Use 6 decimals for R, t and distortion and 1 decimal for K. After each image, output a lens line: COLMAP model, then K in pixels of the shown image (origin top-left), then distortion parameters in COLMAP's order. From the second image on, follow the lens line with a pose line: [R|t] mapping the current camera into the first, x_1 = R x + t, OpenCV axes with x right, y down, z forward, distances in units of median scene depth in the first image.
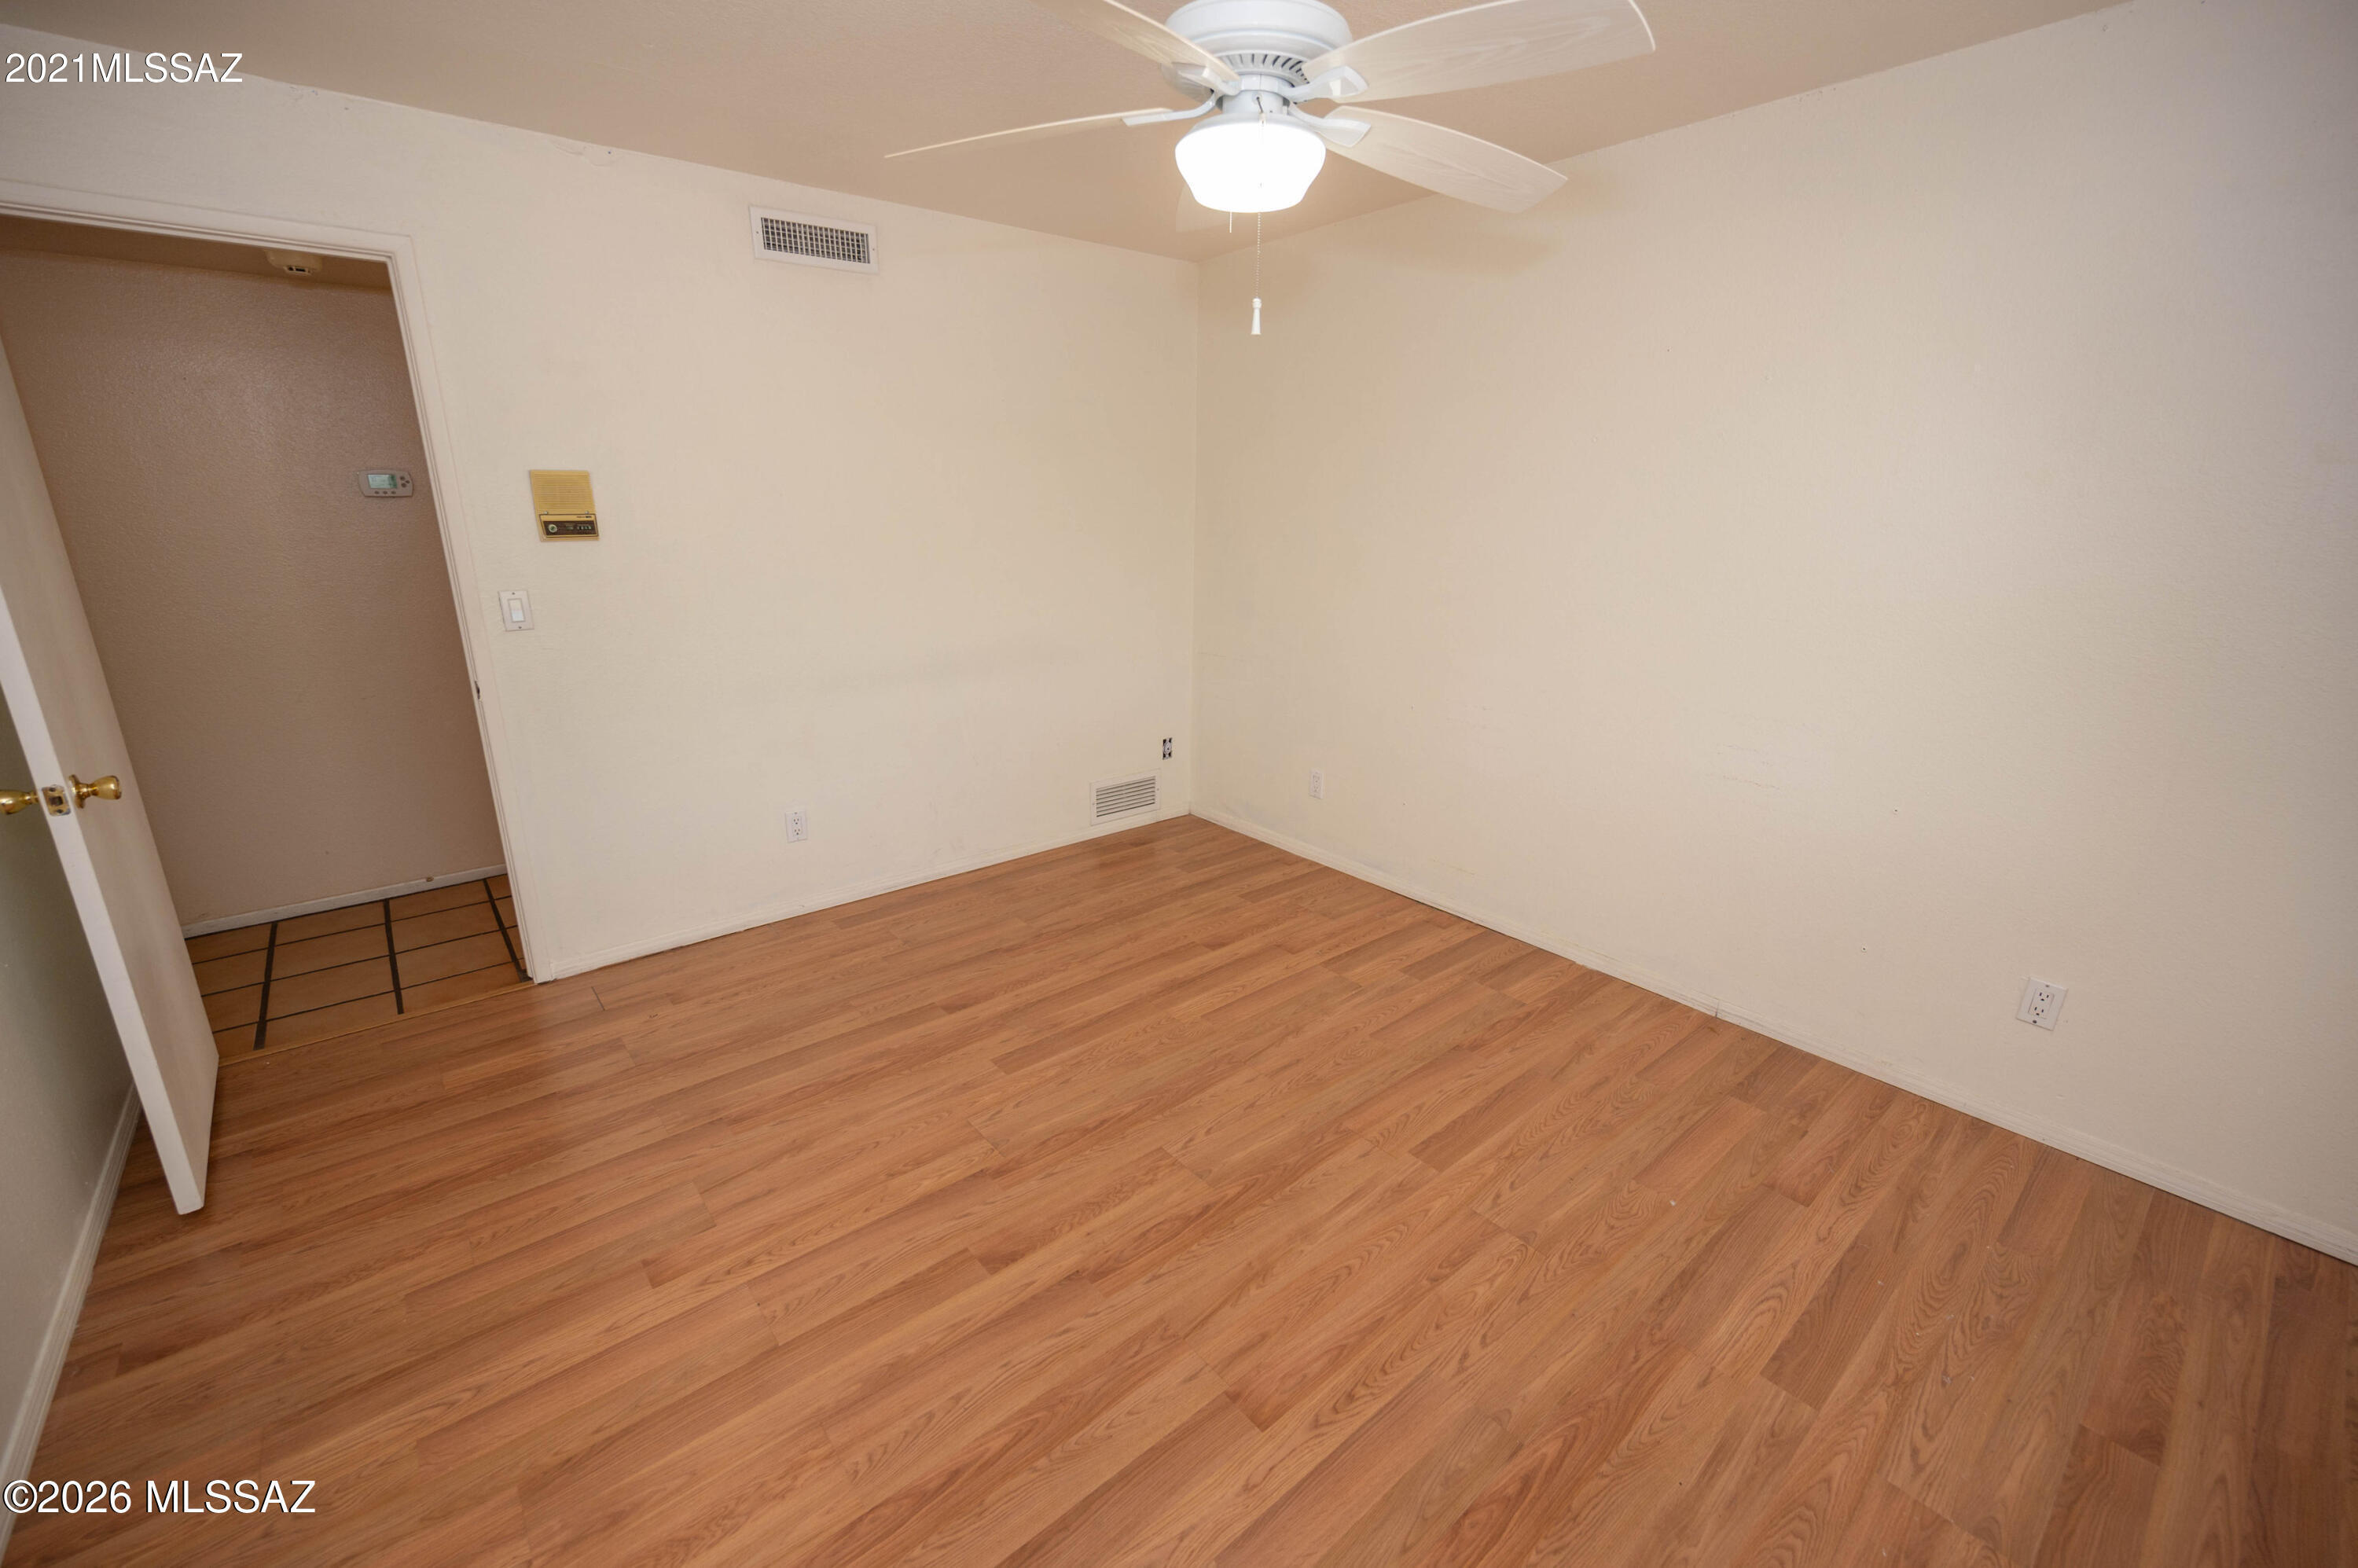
lens RADIAL K [[930.1, 0, 1174.5], [0, 930.1, 799.4], [0, 0, 1]] dist [-0.002078, -0.000091]
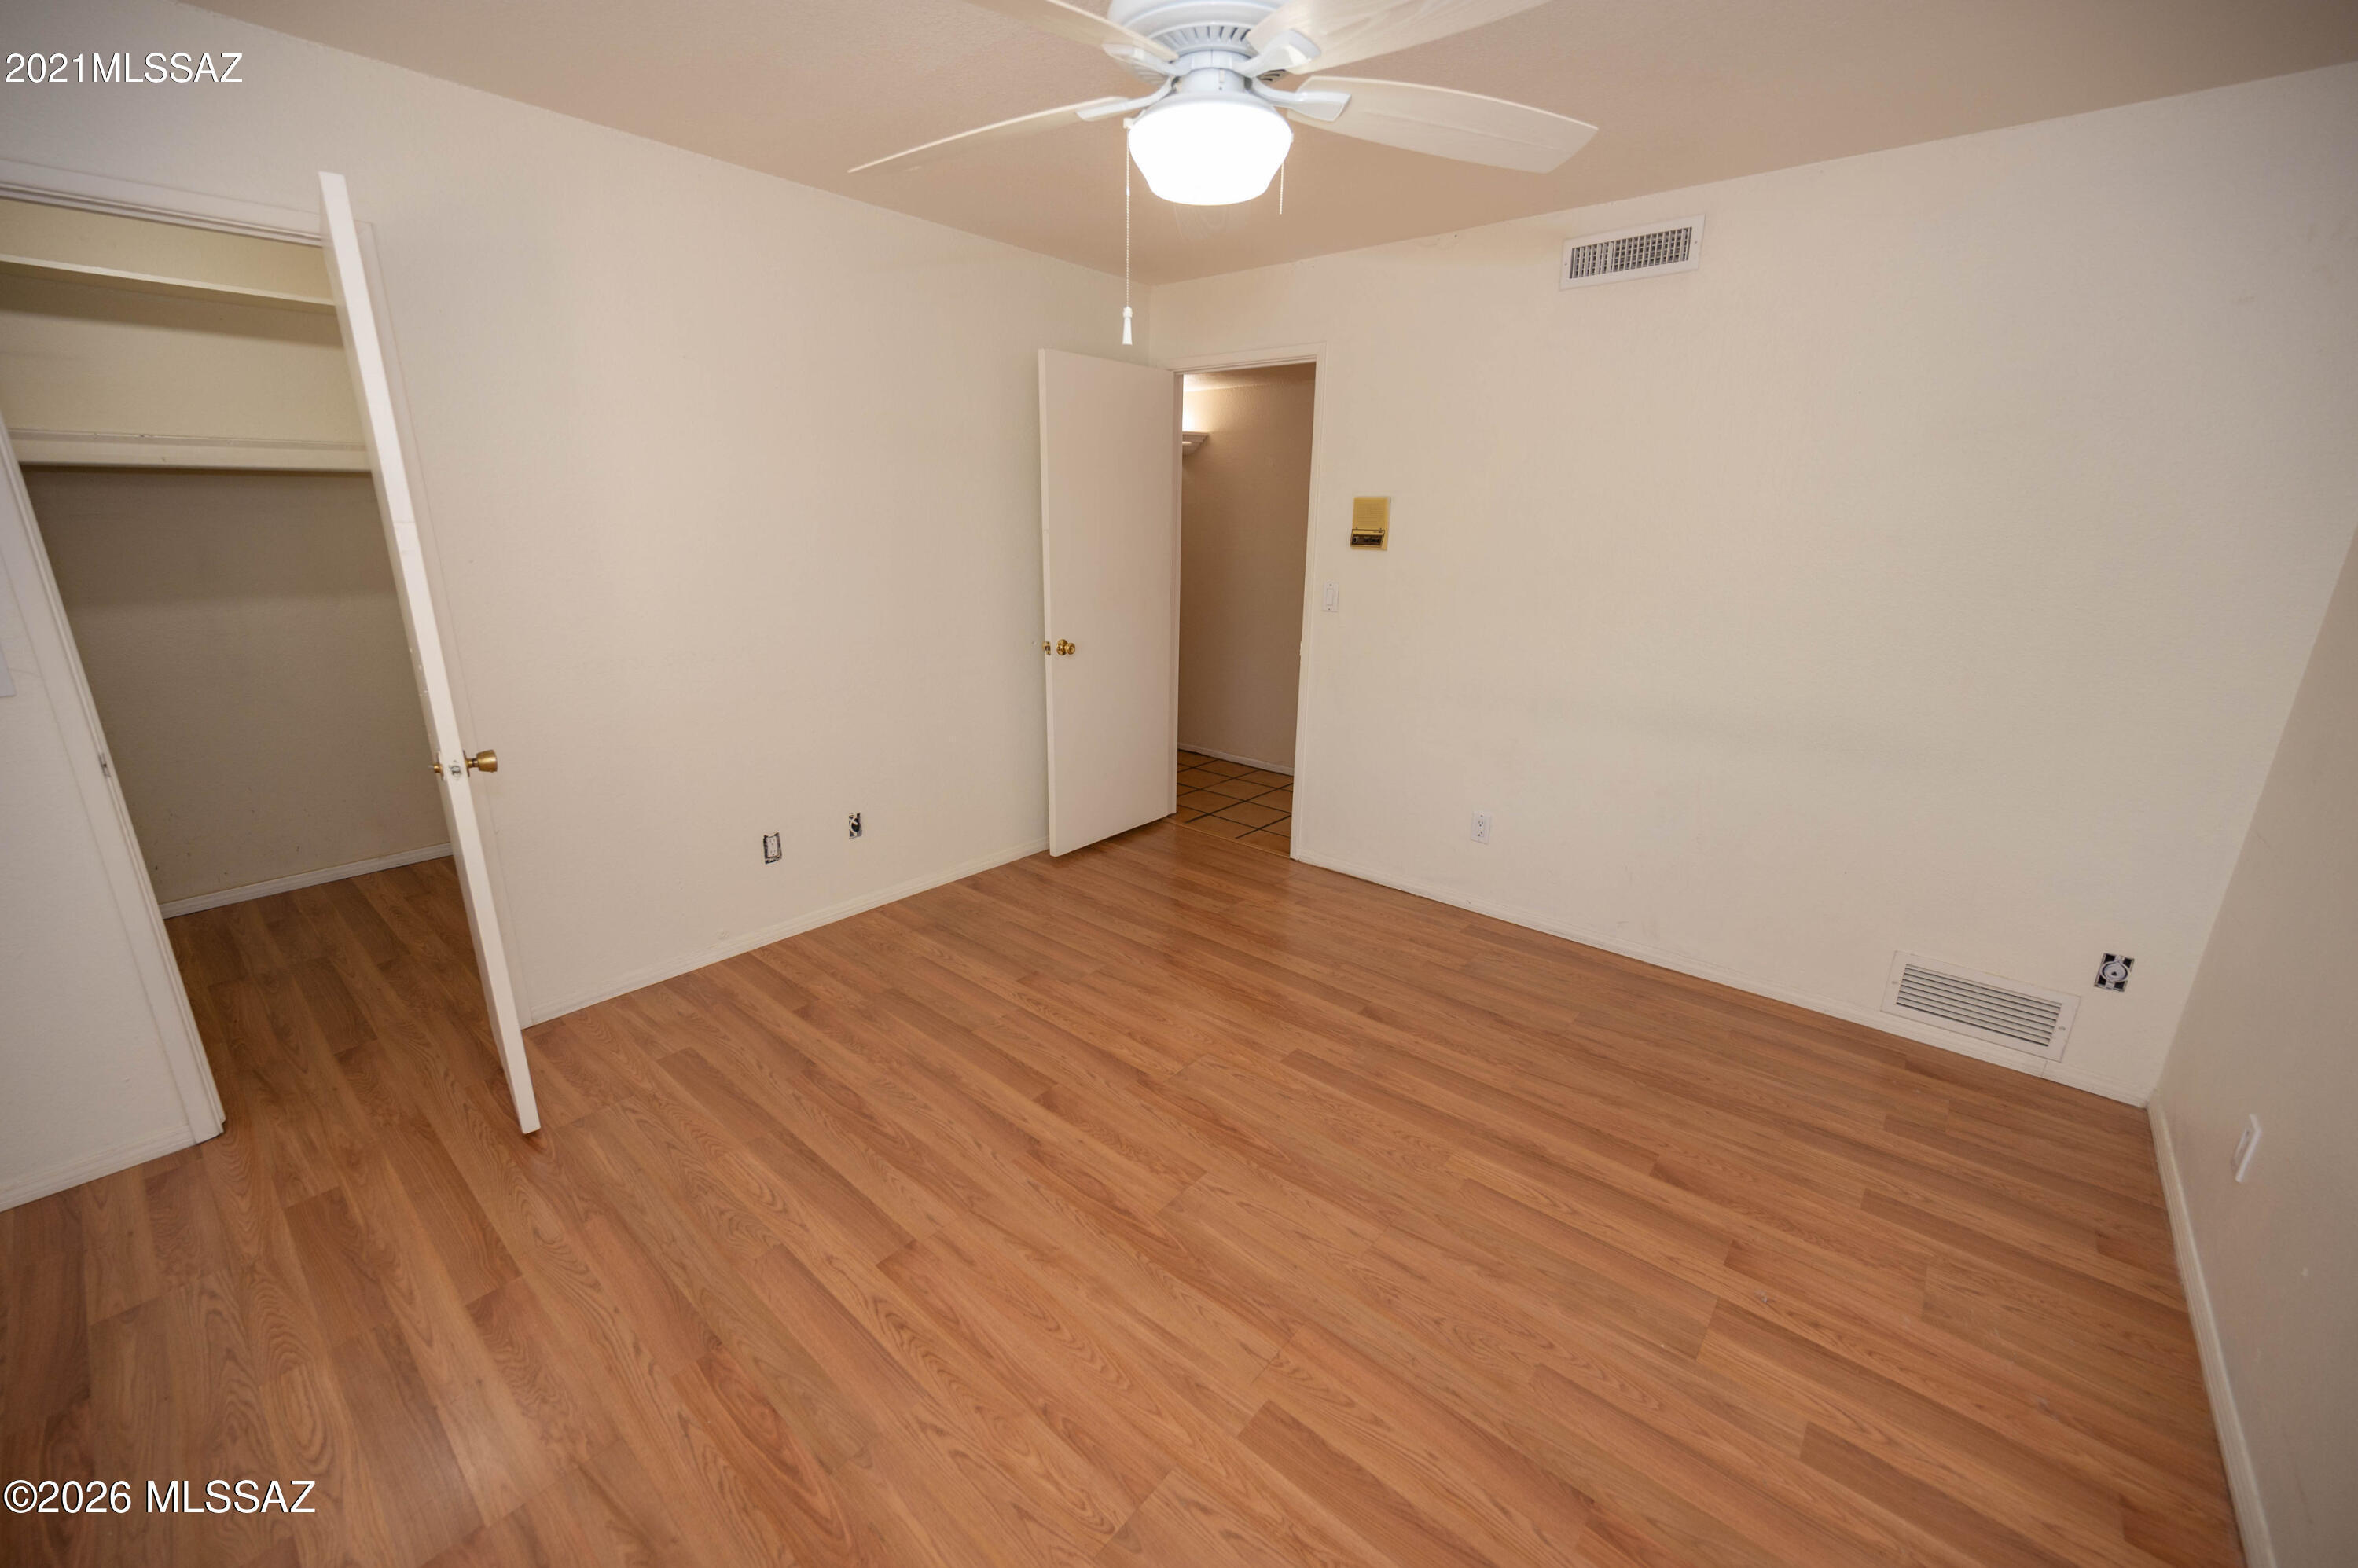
lens RADIAL K [[931.0, 0, 1164.8], [0, 931.0, 781.0], [0, 0, 1]] dist [-0.002984, -0.000289]
pose [[0.174191, 0.273835, -0.945871, 0.802209], [-0.319967, 0.924173, 0.208628, -0.195379], [0.931278, 0.266306, 0.248601, 0.623661]]
